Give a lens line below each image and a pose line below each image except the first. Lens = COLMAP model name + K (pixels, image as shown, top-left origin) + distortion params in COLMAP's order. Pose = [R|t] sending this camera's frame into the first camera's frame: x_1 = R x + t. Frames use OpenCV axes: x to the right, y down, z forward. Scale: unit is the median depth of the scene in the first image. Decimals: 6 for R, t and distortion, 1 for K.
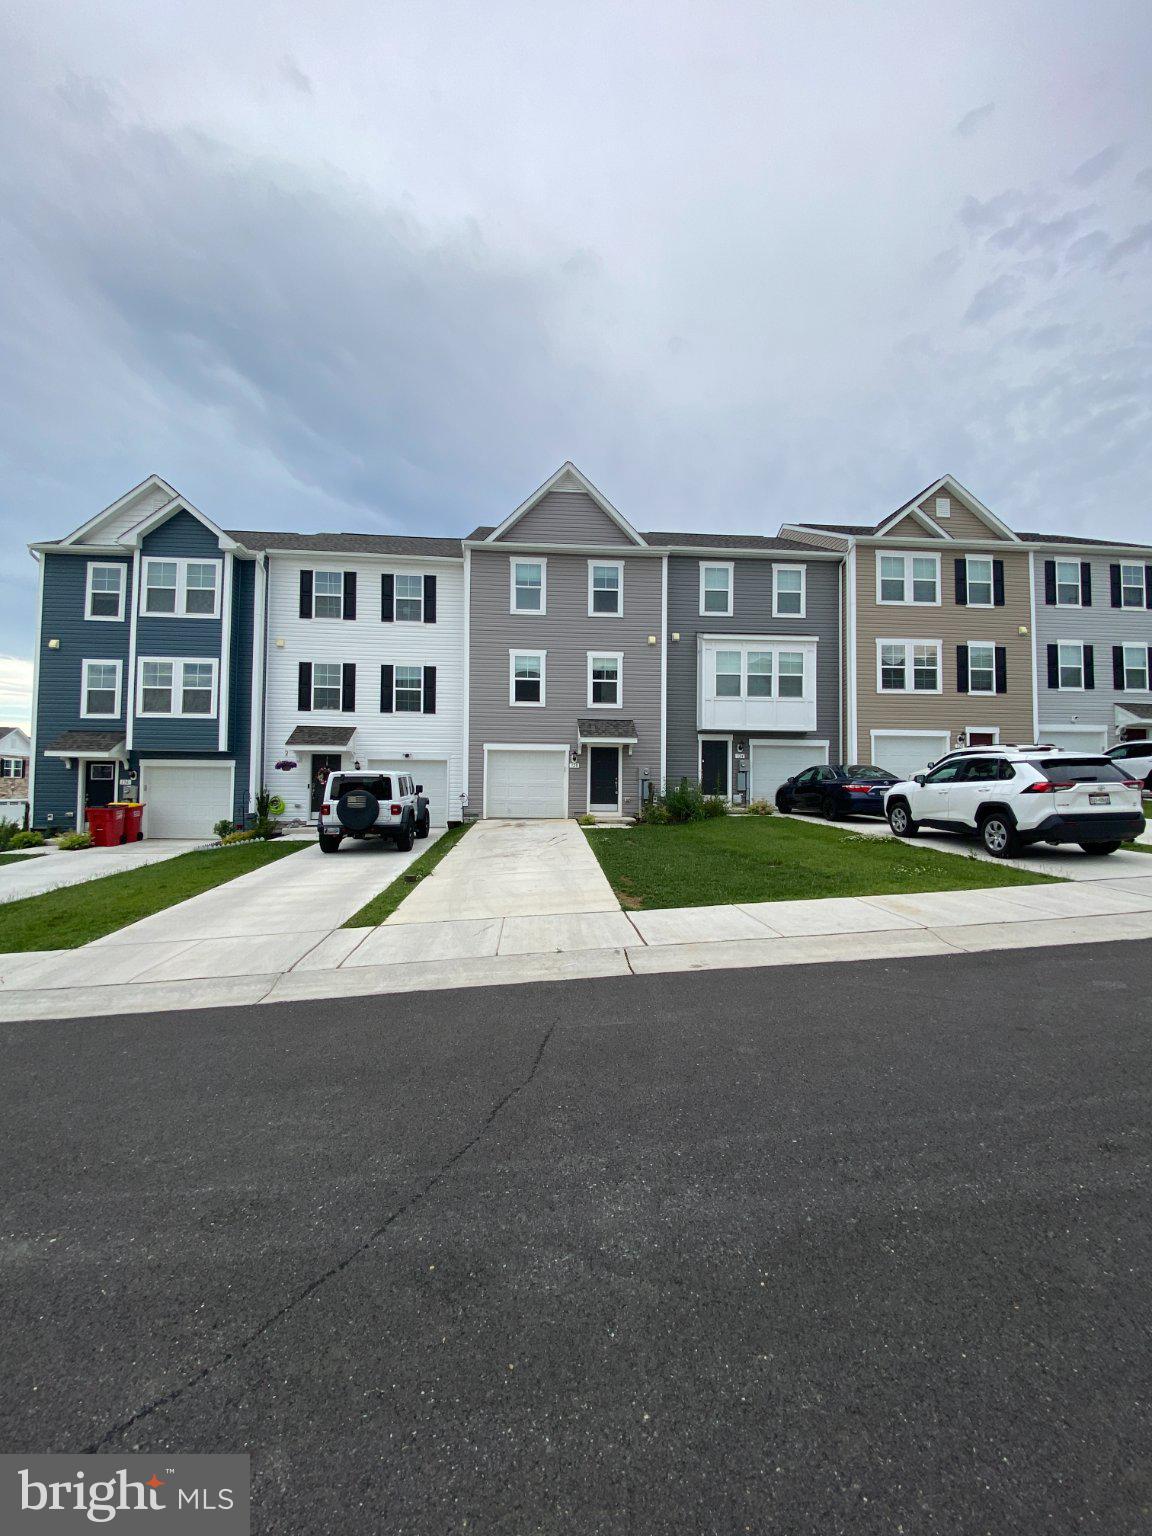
lens RADIAL K [[627.3, 0, 576.0], [0, 627.3, 768.0], [0, 0, 1]] dist [0.041087, -0.023137]
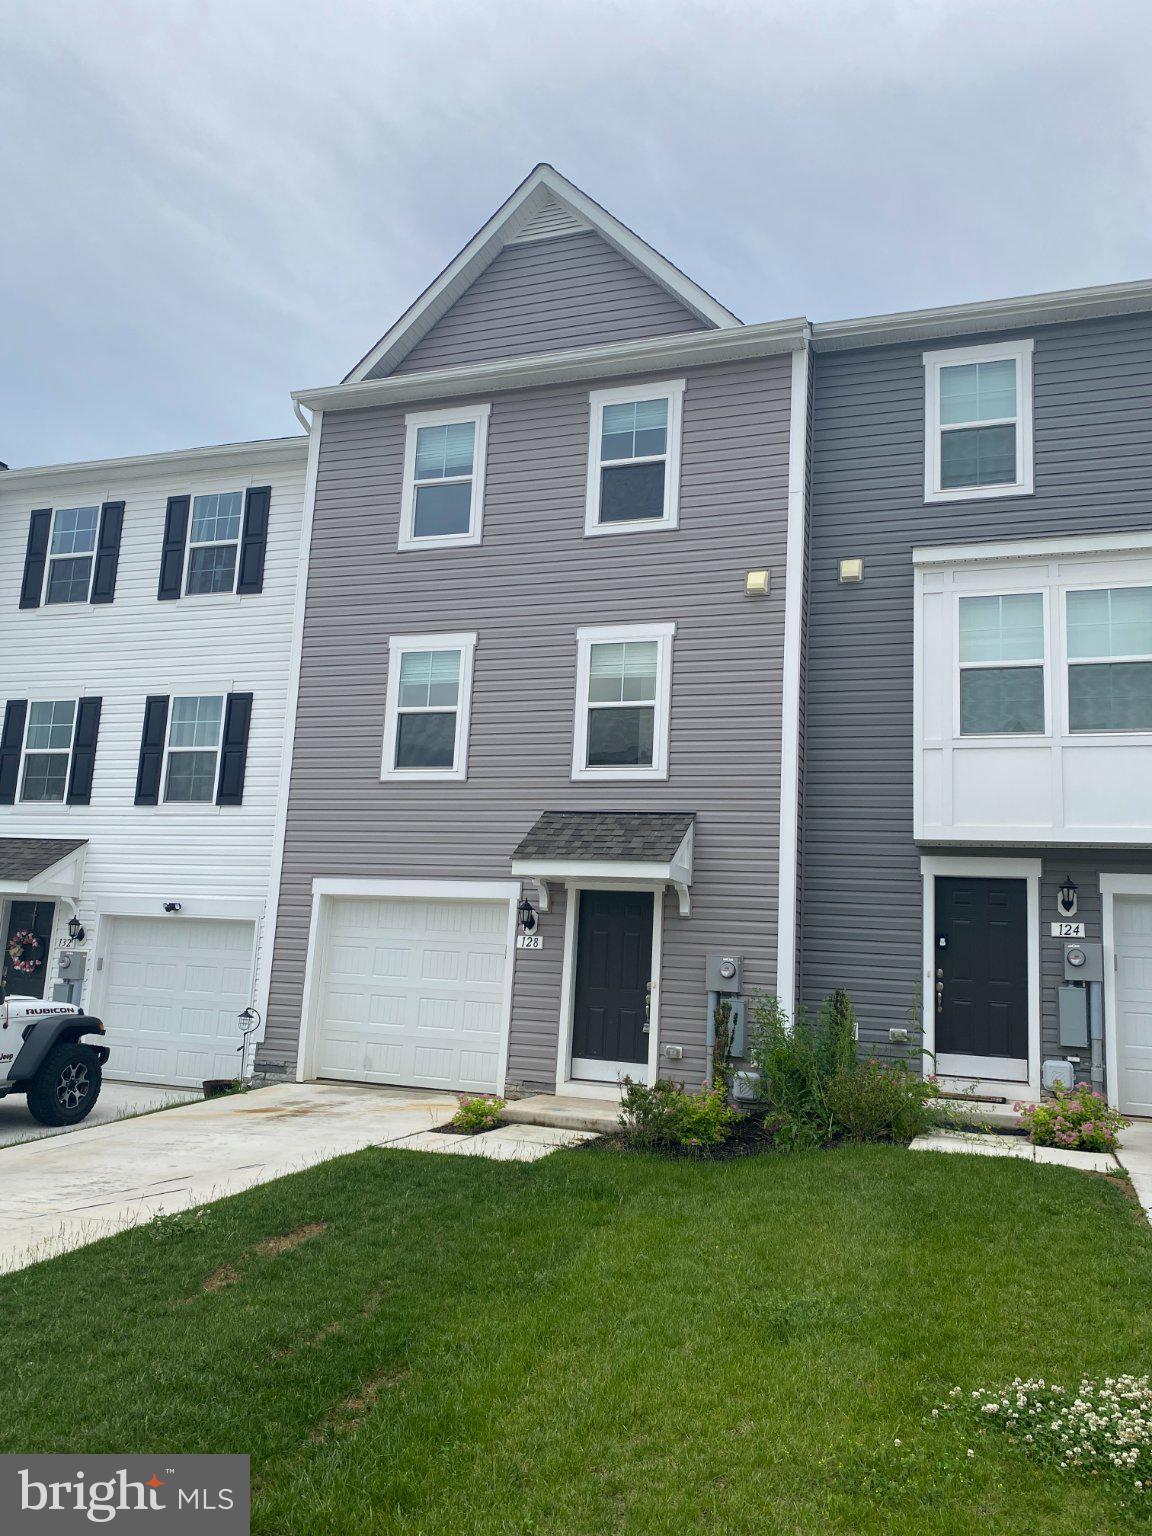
lens RADIAL K [[1197.4, 0, 576.0], [0, 1197.4, 768.0], [0, 0, 1]] dist [0.042885, -0.003633]
pose [[0.906915, -0.031830, -0.420110, 0.306160], [-0.034478, 0.988190, -0.149301, -0.001106], [0.419901, 0.149888, 0.895107, 0.387117]]
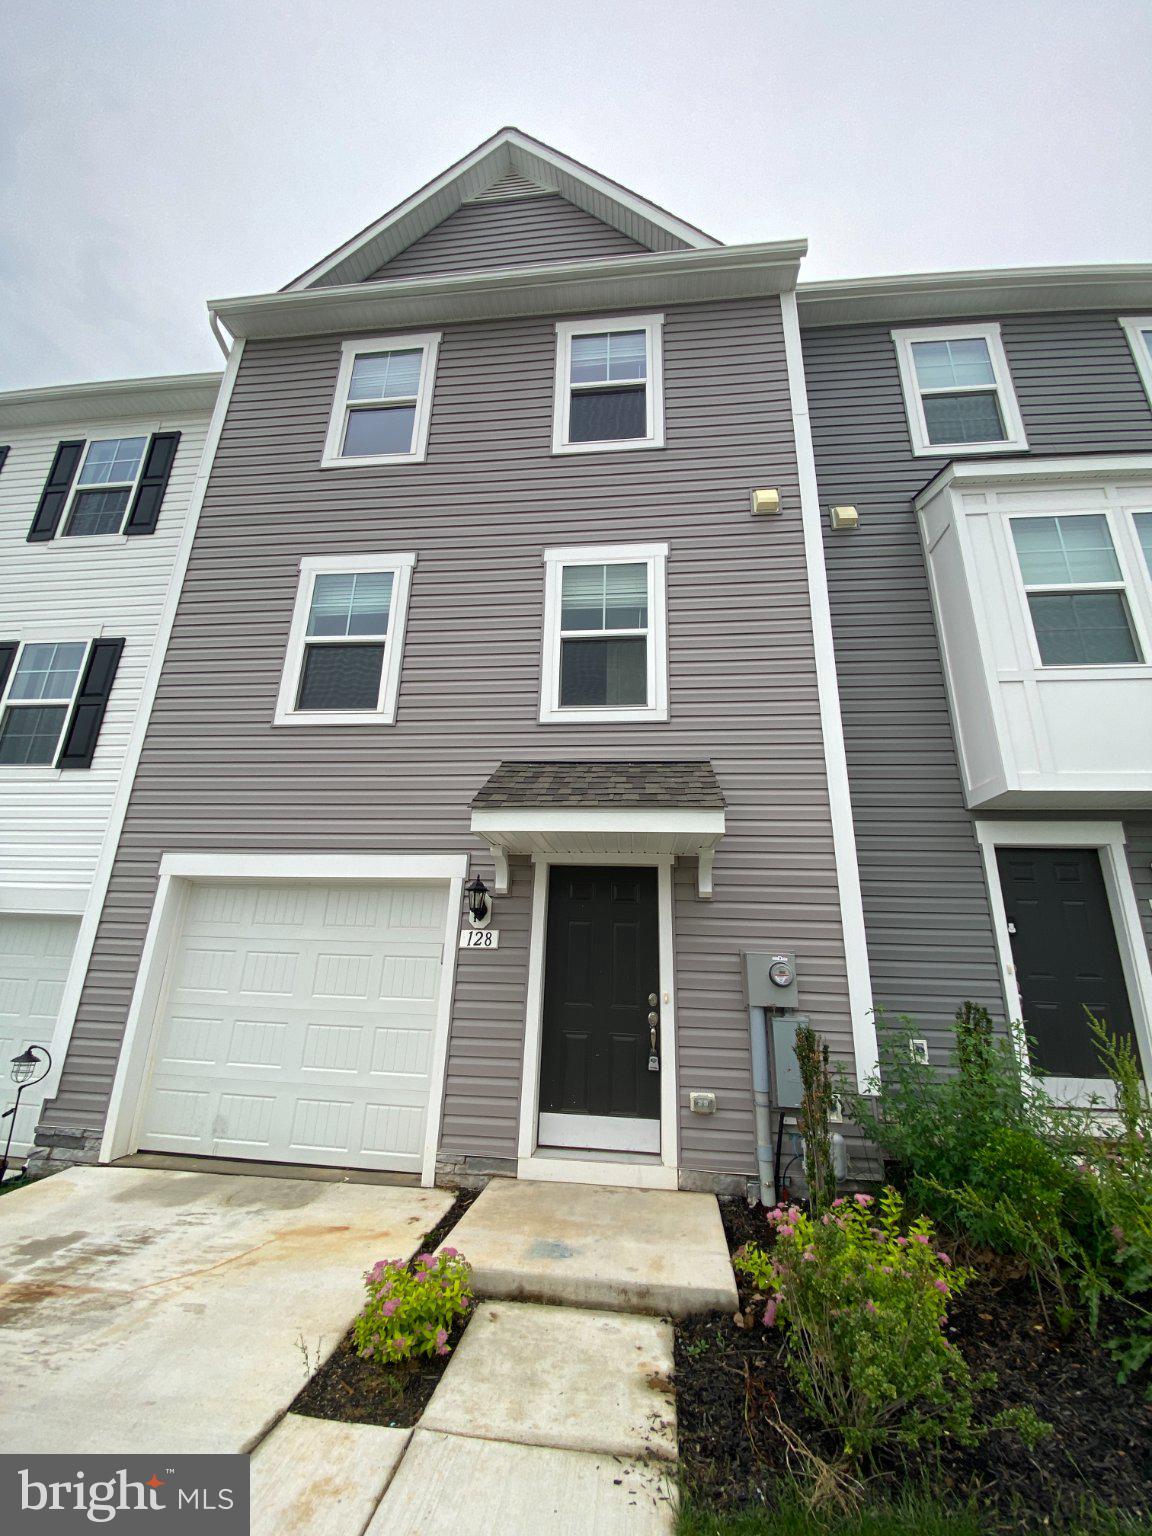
lens RADIAL K [[616.2, 0, 576.0], [0, 616.2, 768.0], [0, 0, 1]] dist [0.015788, -0.021763]
pose [[0.982090, -0.038813, -0.184370, 0.082816], [-0.014838, 0.959580, -0.281046, -0.000845], [0.187826, 0.278748, 0.941818, 0.749950]]
